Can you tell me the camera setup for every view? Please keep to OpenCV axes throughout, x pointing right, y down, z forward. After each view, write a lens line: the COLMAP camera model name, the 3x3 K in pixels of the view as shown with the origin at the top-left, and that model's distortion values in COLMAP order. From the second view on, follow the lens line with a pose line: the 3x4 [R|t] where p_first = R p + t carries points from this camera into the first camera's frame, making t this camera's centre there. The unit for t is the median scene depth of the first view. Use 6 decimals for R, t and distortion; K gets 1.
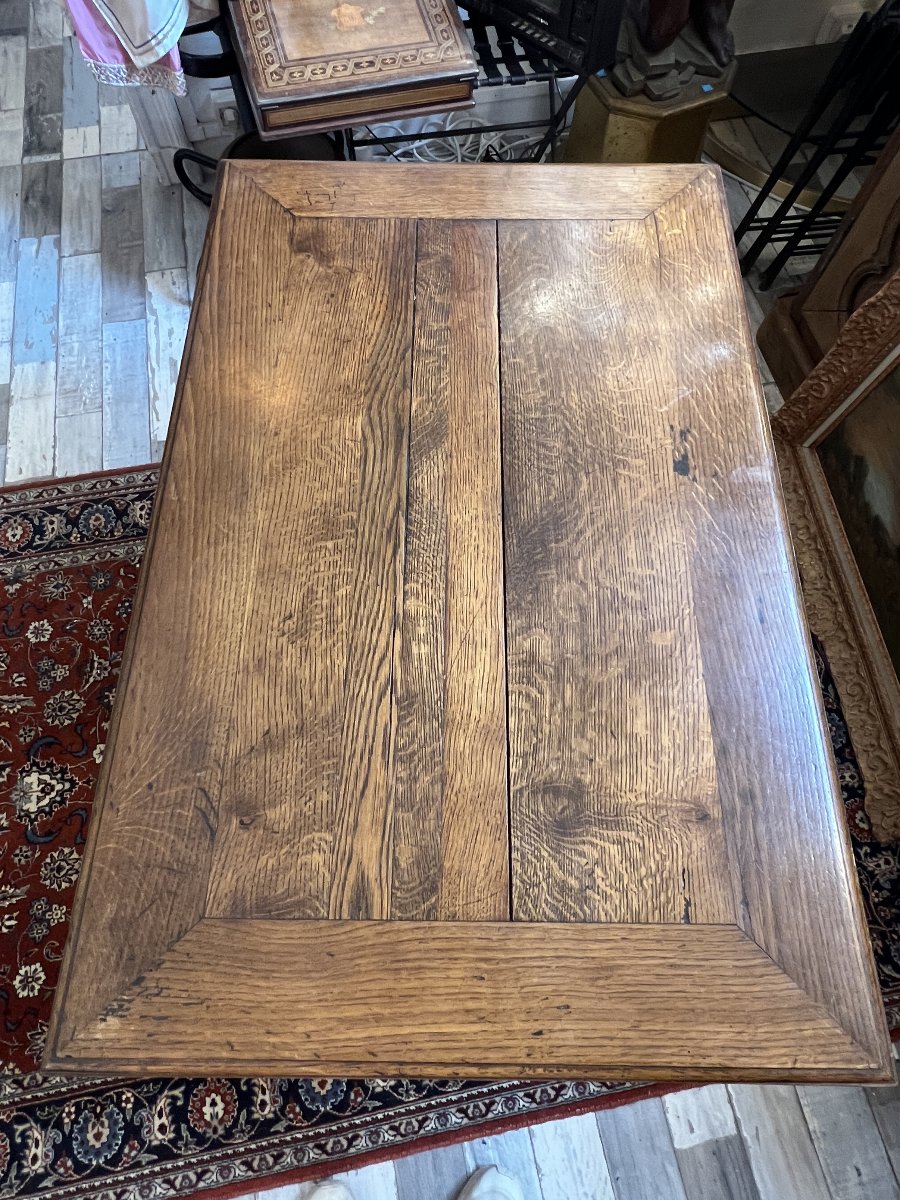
lens RADIAL K [[727.5, 0, 440.6], [0, 727.5, 582.6], [0, 0, 1]] dist [-0.005357, 0.002792]
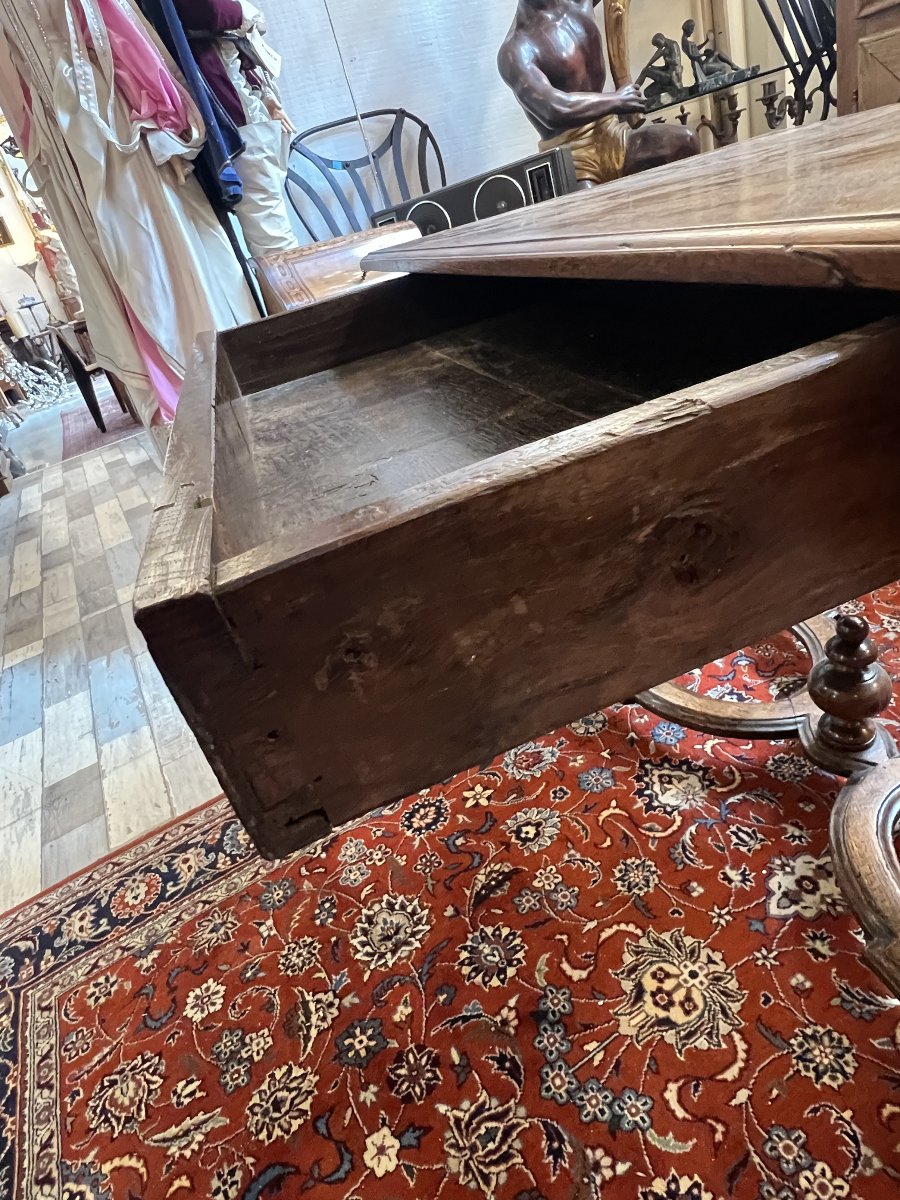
lens RADIAL K [[727.5, 0, 428.6], [0, 727.5, 569.8], [0, 0, 1]] dist [-0.005357, 0.002792]
pose [[0.926247, -0.348004, 0.144775, -0.354311], [0.355889, 0.680980, -0.640008, 0.282470], [0.124136, 0.644329, 0.754606, 0.352525]]
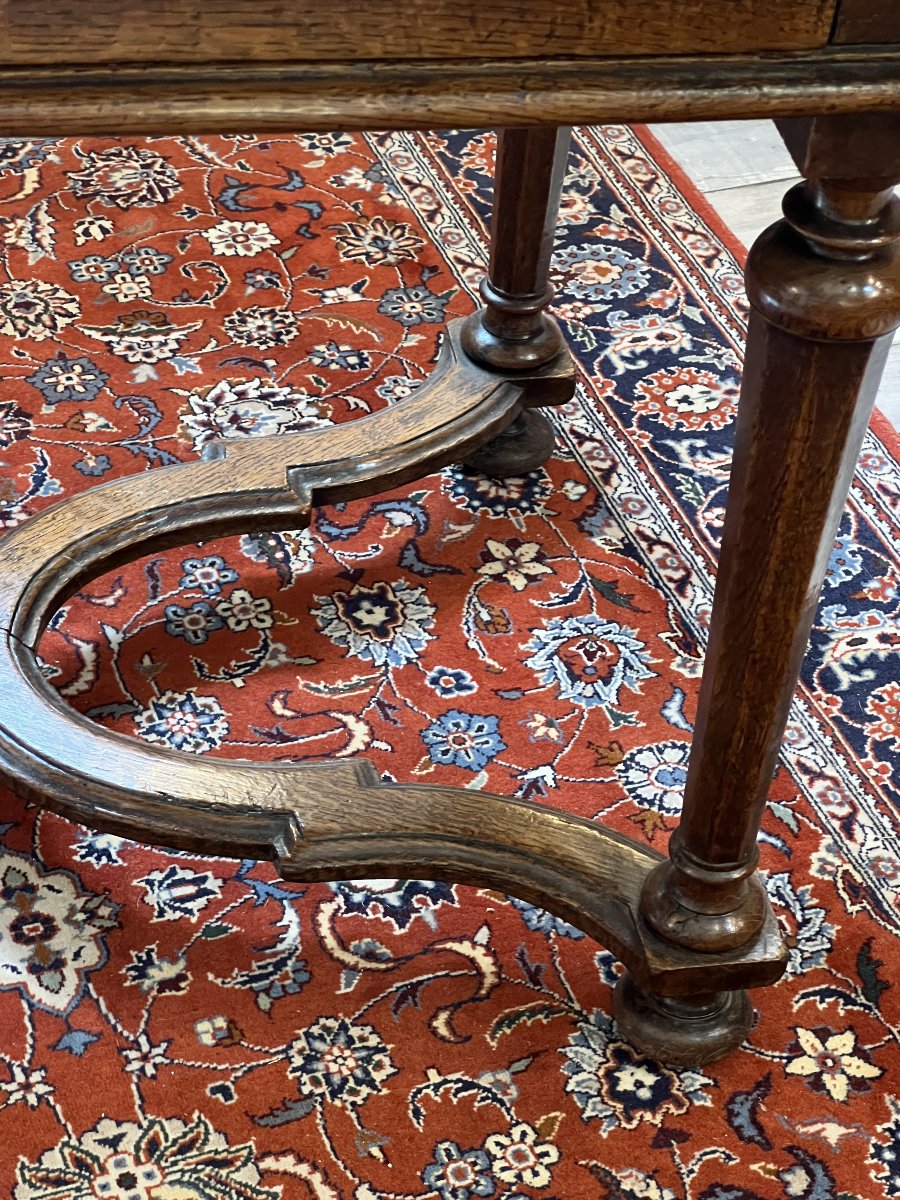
lens RADIAL K [[2700.9, 0, 457.8], [0, 2700.9, 602.5], [0, 0, 1]] dist [0.158174, 0.000000]
pose [[-0.197042, -0.656481, 0.728154, -0.771196], [0.864706, 0.233635, 0.444632, -0.149276], [-0.462015, 0.717250, 0.521627, 0.288990]]
